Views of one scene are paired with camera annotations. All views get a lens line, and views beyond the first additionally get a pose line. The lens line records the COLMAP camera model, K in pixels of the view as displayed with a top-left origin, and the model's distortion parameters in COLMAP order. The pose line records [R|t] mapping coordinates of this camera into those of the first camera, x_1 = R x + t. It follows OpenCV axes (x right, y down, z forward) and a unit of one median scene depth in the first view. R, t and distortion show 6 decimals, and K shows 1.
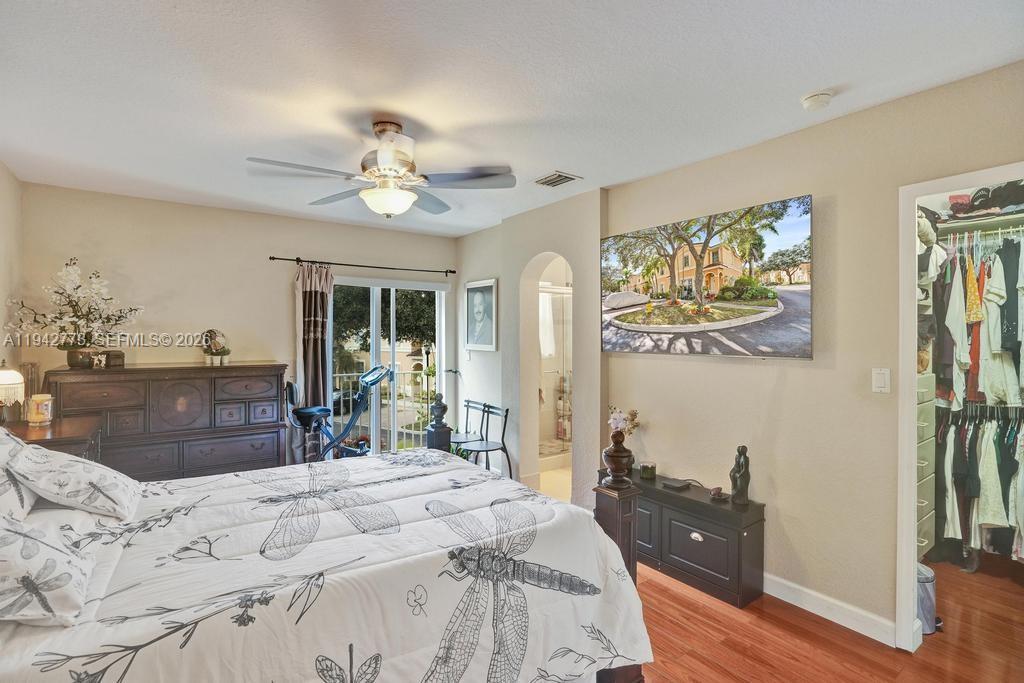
lens RADIAL K [[494.9, 0, 524.5], [0, 494.9, 326.9], [0, 0, 1]] dist [-0.021942, 0.008802]
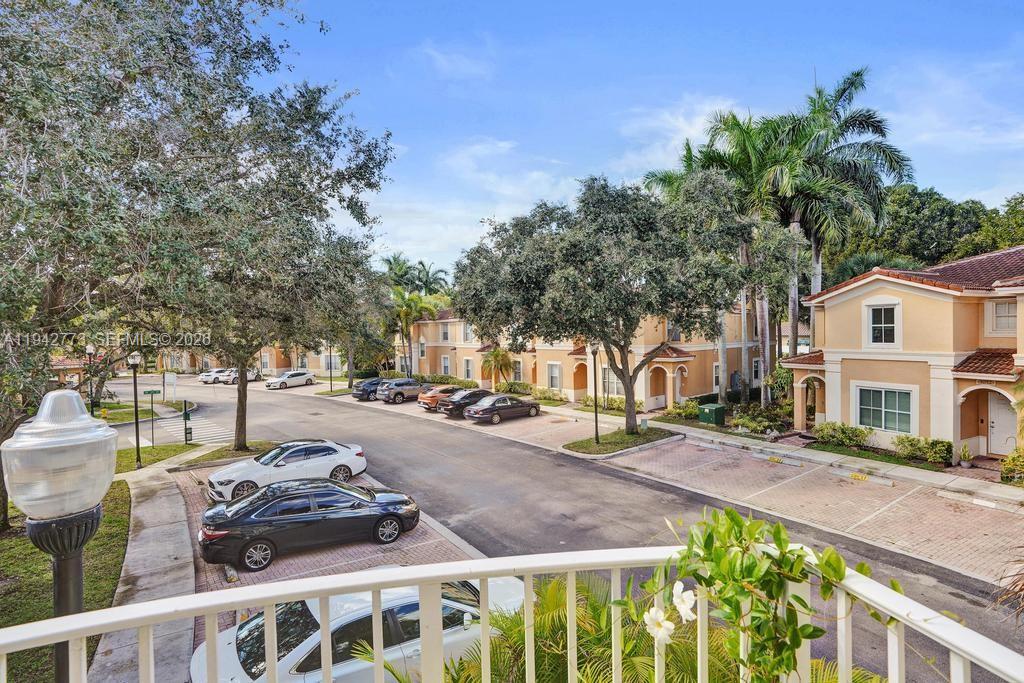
lens RADIAL K [[494.9, 0, 503.4], [0, 494.9, 339.7], [0, 0, 1]] dist [-0.021942, 0.008802]
pose [[0.935763, -0.005734, -0.352583, -0.373337], [0.019293, 0.999203, 0.034954, 0.007931], [0.352101, -0.039512, 0.935128, 1.489732]]
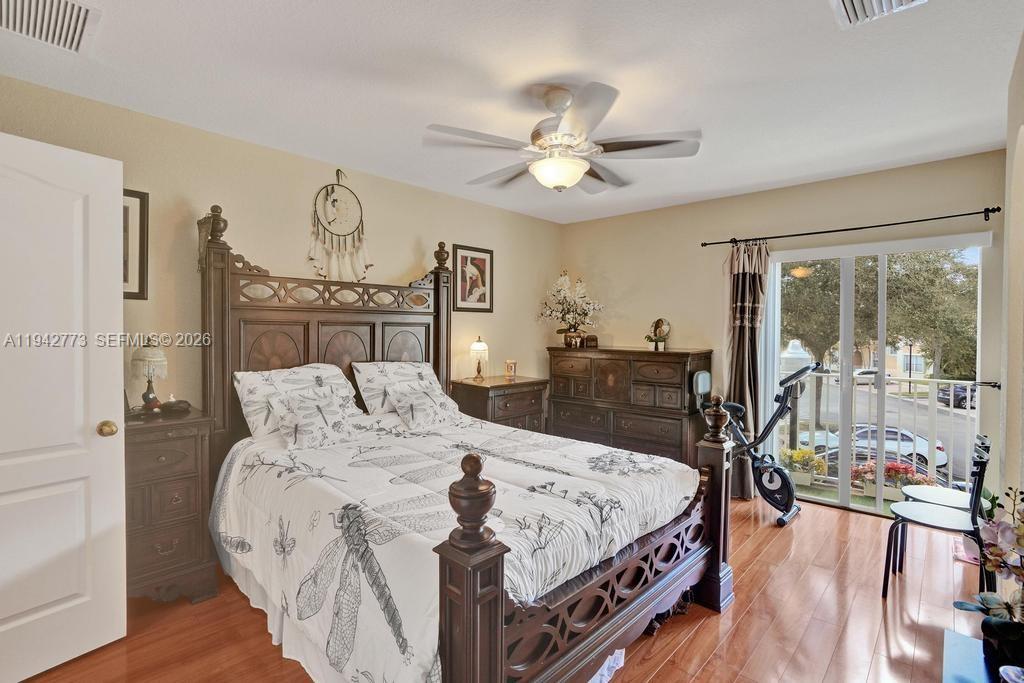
lens RADIAL K [[494.9, 0, 505.8], [0, 494.9, 336.7], [0, 0, 1]] dist [-0.021942, 0.008802]
pose [[0.179115, 0.013859, -0.983731, 0.459546], [0.011909, 0.999797, 0.016254, 0.027282], [0.983756, -0.014626, 0.178913, 0.523744]]
